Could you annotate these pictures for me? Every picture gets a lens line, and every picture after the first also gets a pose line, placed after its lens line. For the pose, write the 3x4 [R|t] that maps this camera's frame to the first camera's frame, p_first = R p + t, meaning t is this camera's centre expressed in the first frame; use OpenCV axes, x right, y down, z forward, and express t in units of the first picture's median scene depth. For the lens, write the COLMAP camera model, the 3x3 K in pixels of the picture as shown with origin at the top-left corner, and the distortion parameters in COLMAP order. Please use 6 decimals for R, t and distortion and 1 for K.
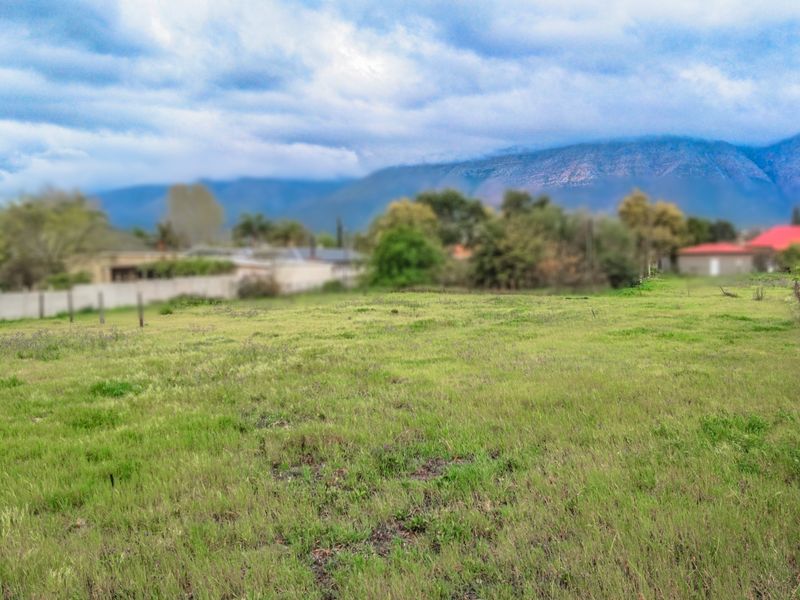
lens RADIAL K [[638.9, 0, 398.2], [0, 638.9, 295.2], [0, 0, 1]] dist [0.084655, -0.256168]
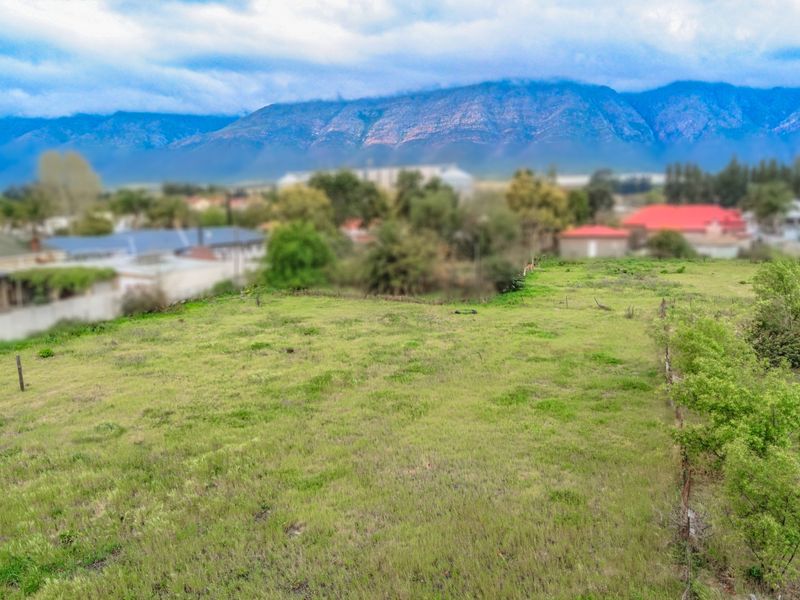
lens RADIAL K [[638.9, 0, 398.2], [0, 638.9, 295.2], [0, 0, 1]] dist [0.084655, -0.256168]
pose [[0.986507, -0.020422, 0.162439, 0.000303], [0.005459, 0.995741, 0.092033, -0.100320], [-0.163627, -0.089905, 0.982417, -0.003368]]
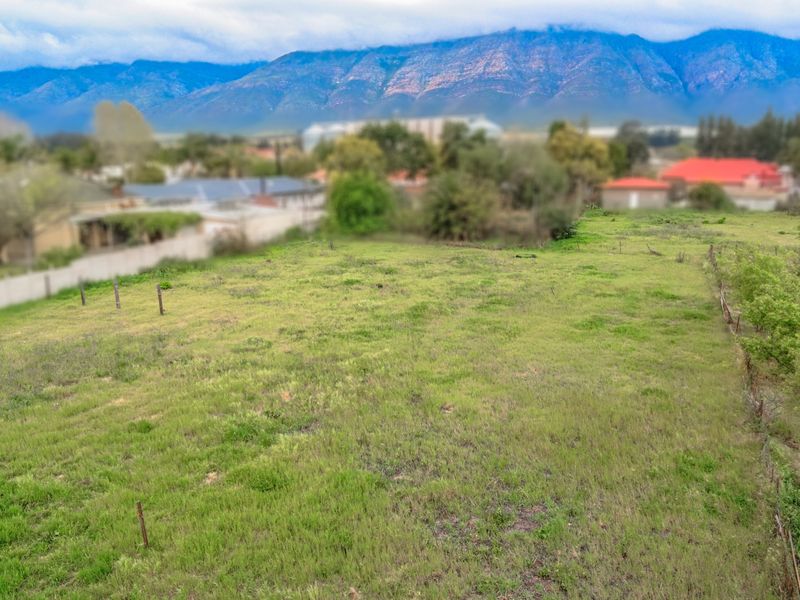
lens RADIAL K [[638.9, 0, 398.2], [0, 638.9, 295.2], [0, 0, 1]] dist [0.084655, -0.256168]
pose [[0.991101, -0.020542, 0.131520, -0.080959], [-0.001316, 0.986460, 0.163994, -0.094717], [-0.133108, -0.162708, 0.977655, -0.073977]]
